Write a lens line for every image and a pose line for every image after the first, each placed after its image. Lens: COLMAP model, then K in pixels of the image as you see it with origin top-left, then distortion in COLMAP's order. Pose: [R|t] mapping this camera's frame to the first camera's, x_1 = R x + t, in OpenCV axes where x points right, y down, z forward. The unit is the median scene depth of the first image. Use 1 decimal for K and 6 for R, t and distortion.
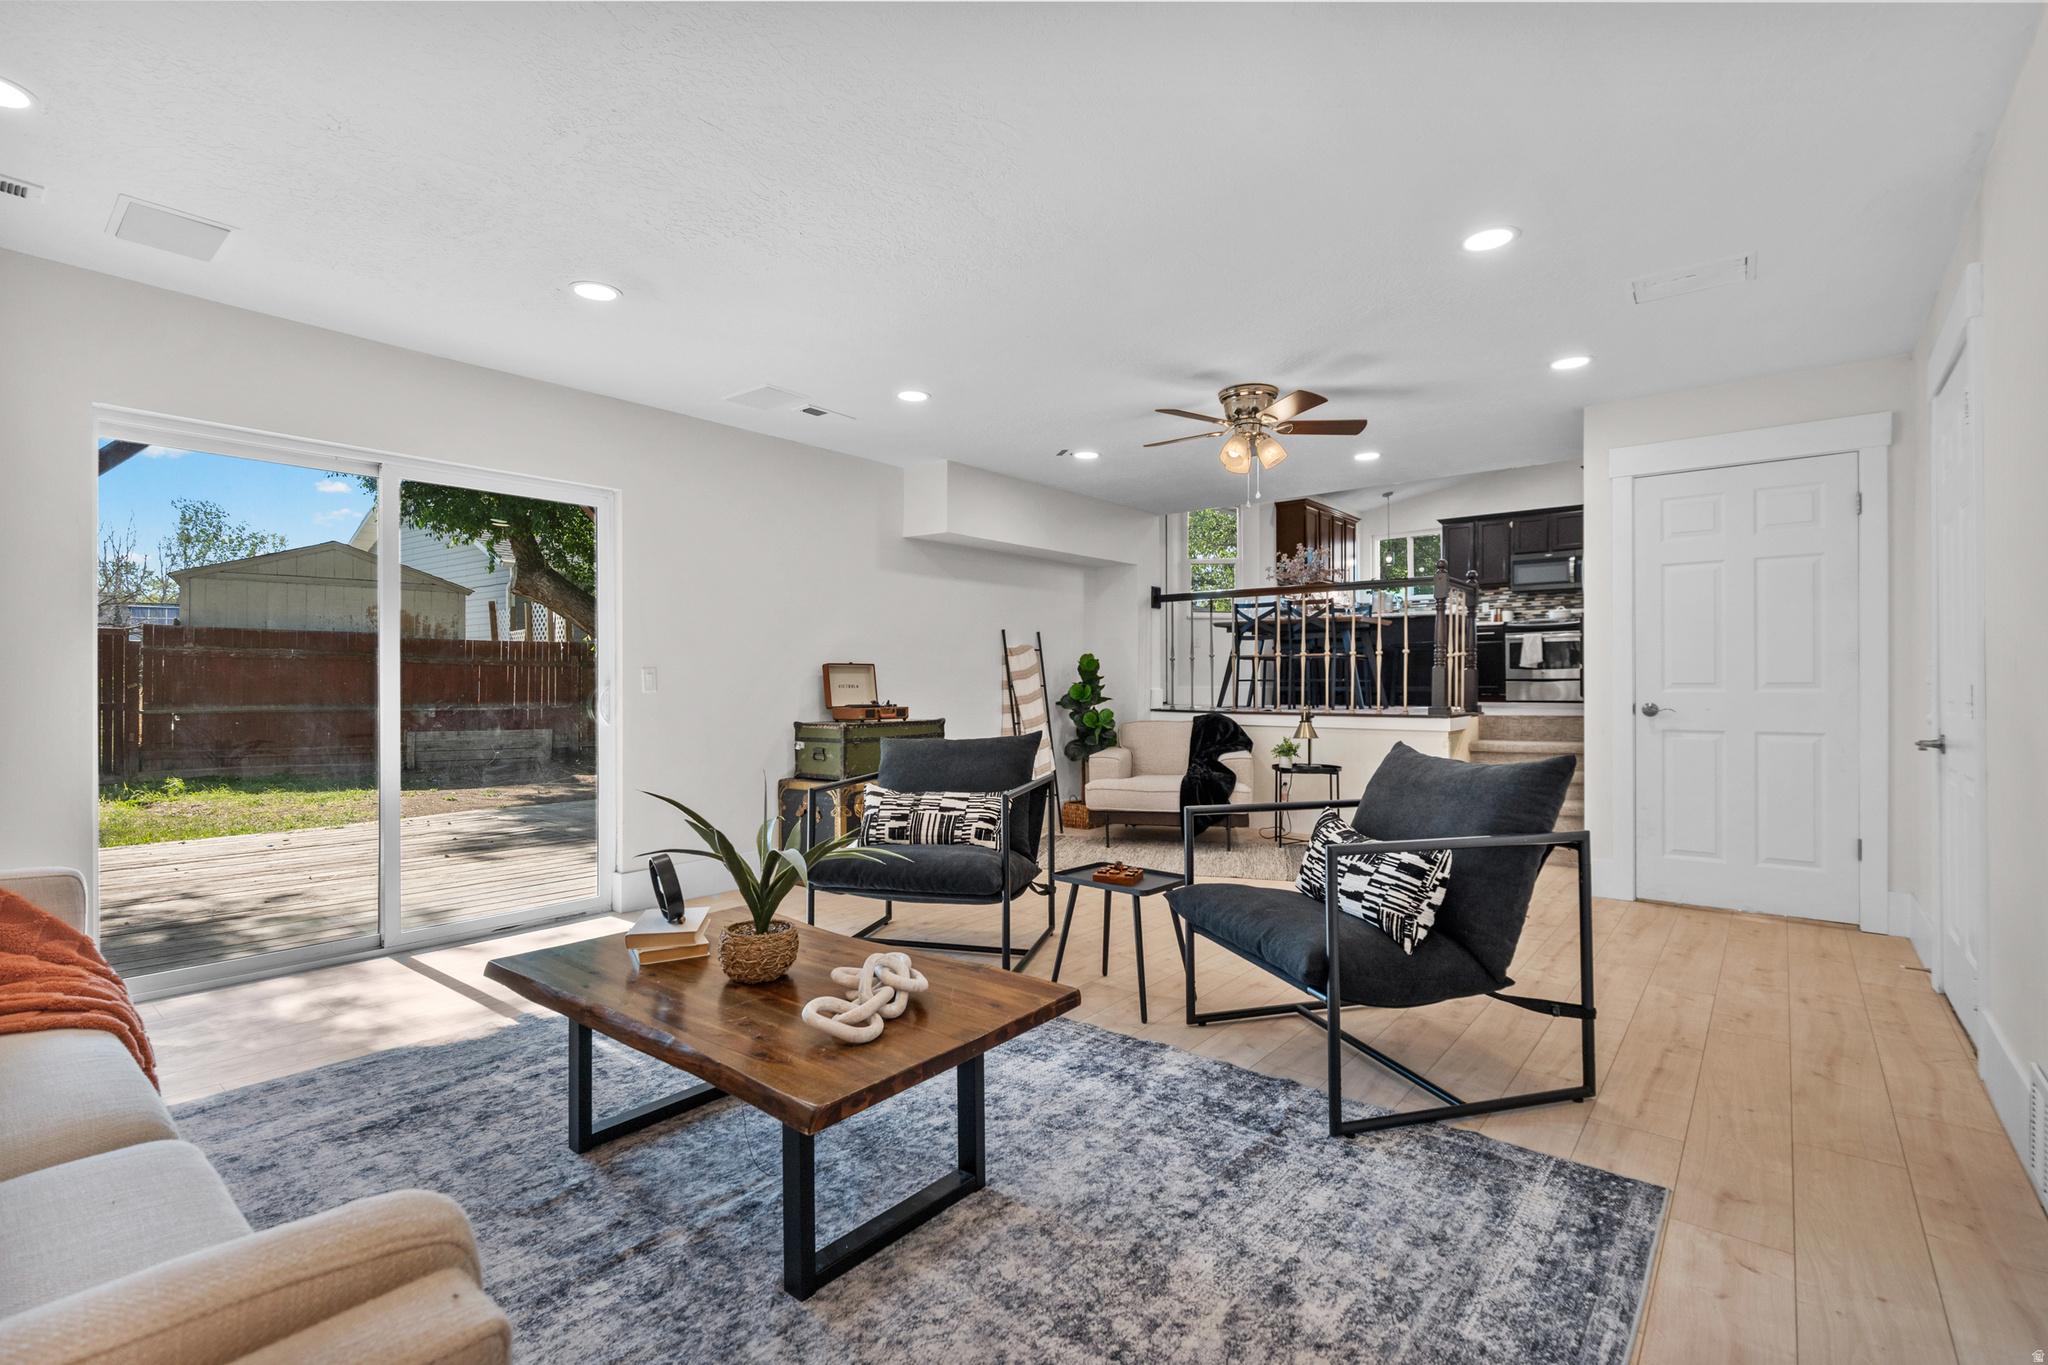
lens RADIAL K [[930.6, 0, 1024.0], [0, 930.6, 682.5], [0, 0, 1]] dist [0.003084, 0.000174]
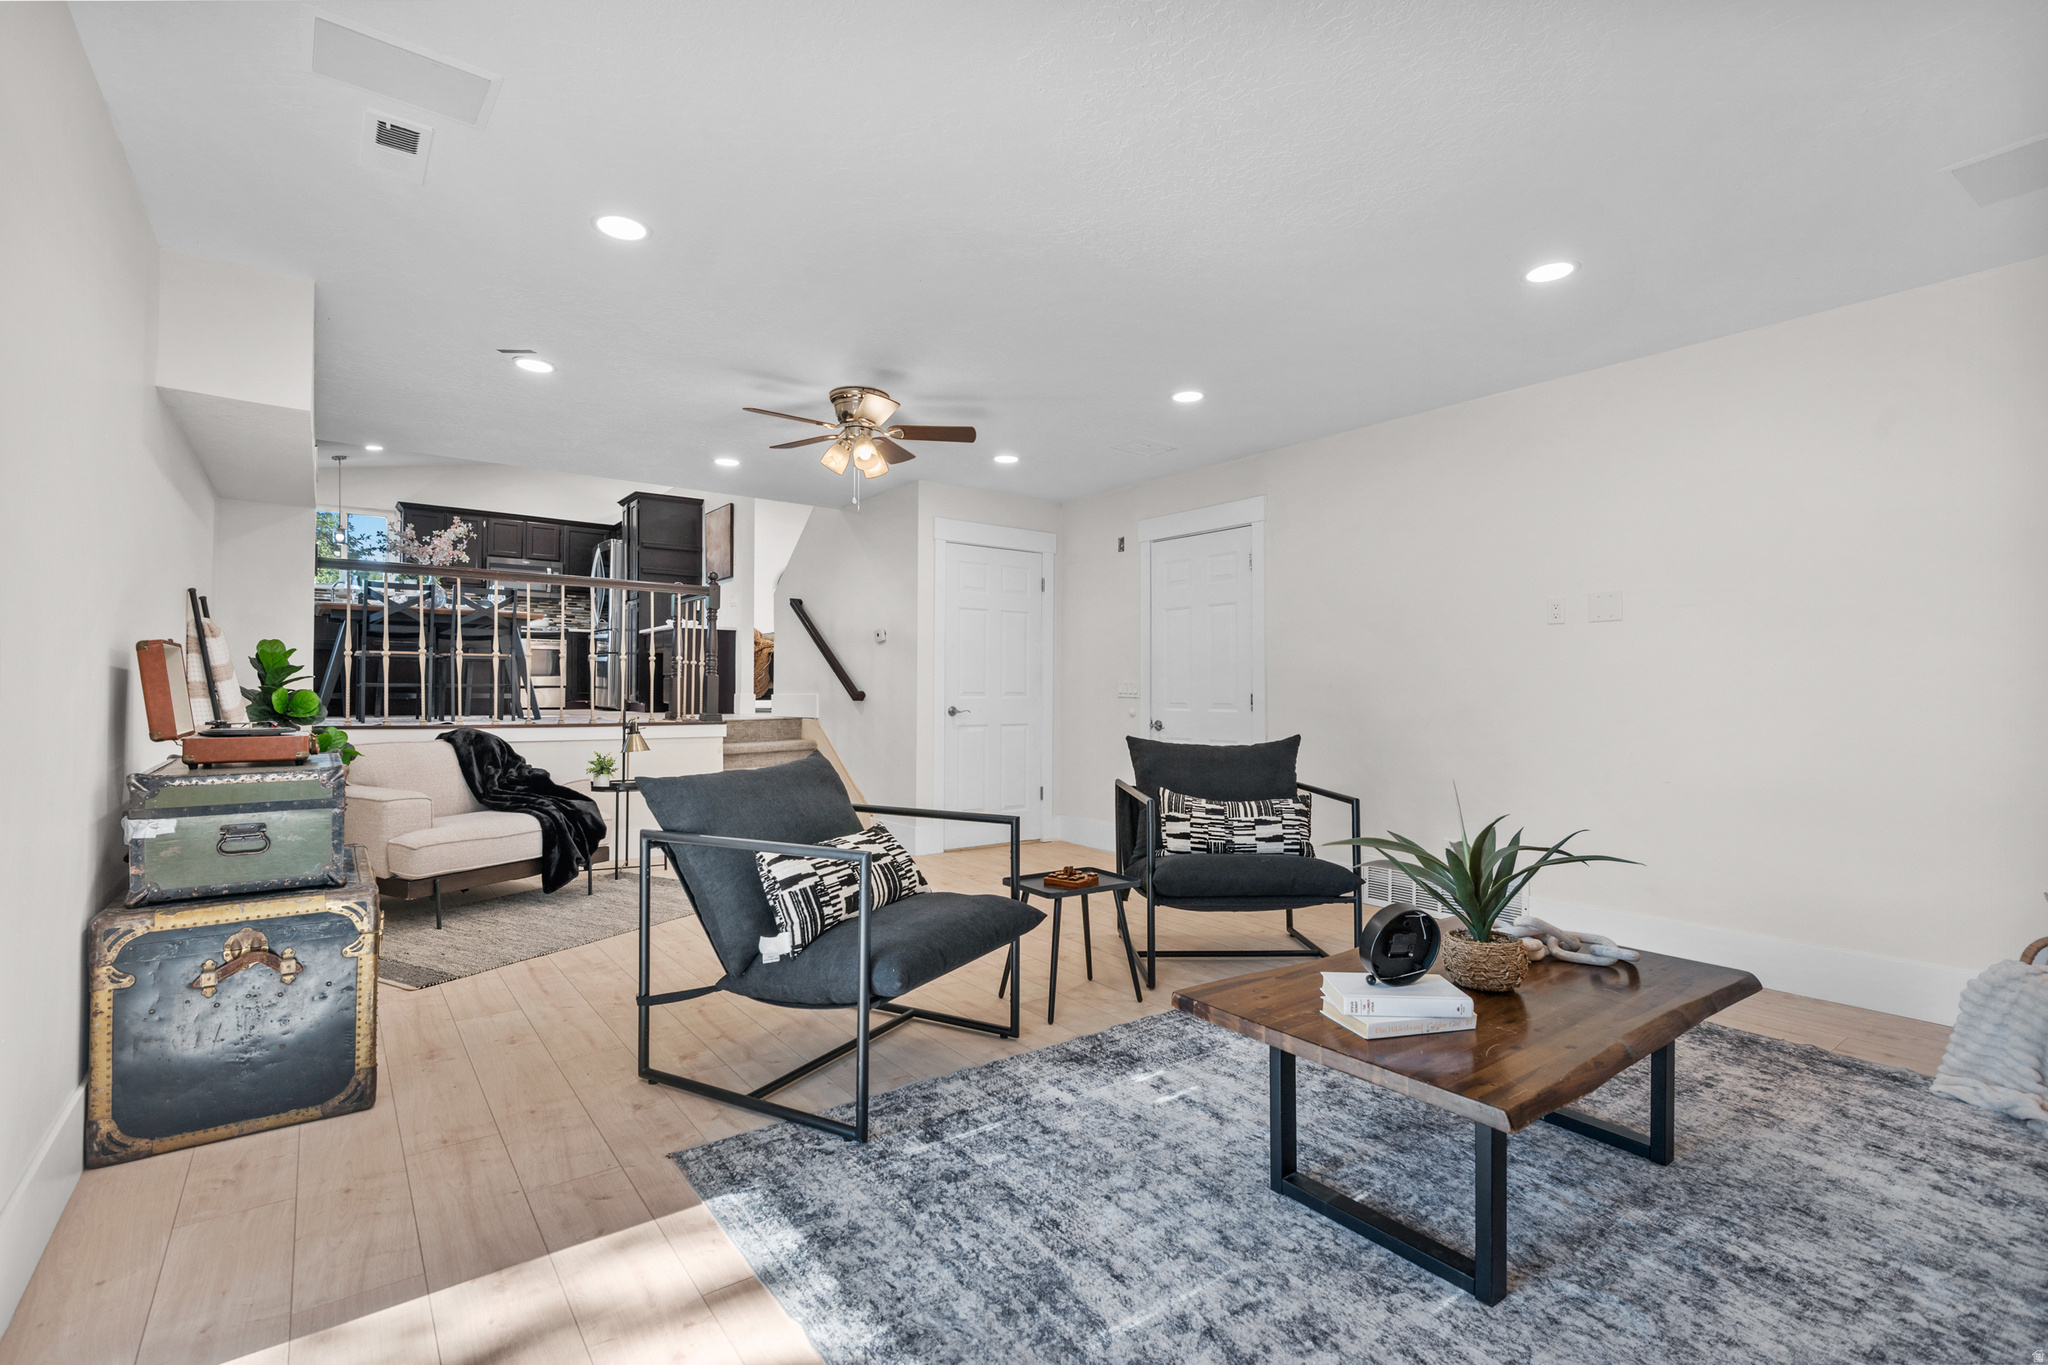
lens RADIAL K [[919.8, 0, 1024.0], [0, 919.8, 682.5], [0, 0, 1]] dist [0.002847, -0.000696]
pose [[0.241427, 0.013311, 0.970328, -0.461375], [-0.006993, 0.999904, -0.011977, 0.001824], [-0.970394, -0.003894, 0.241497, 0.418995]]
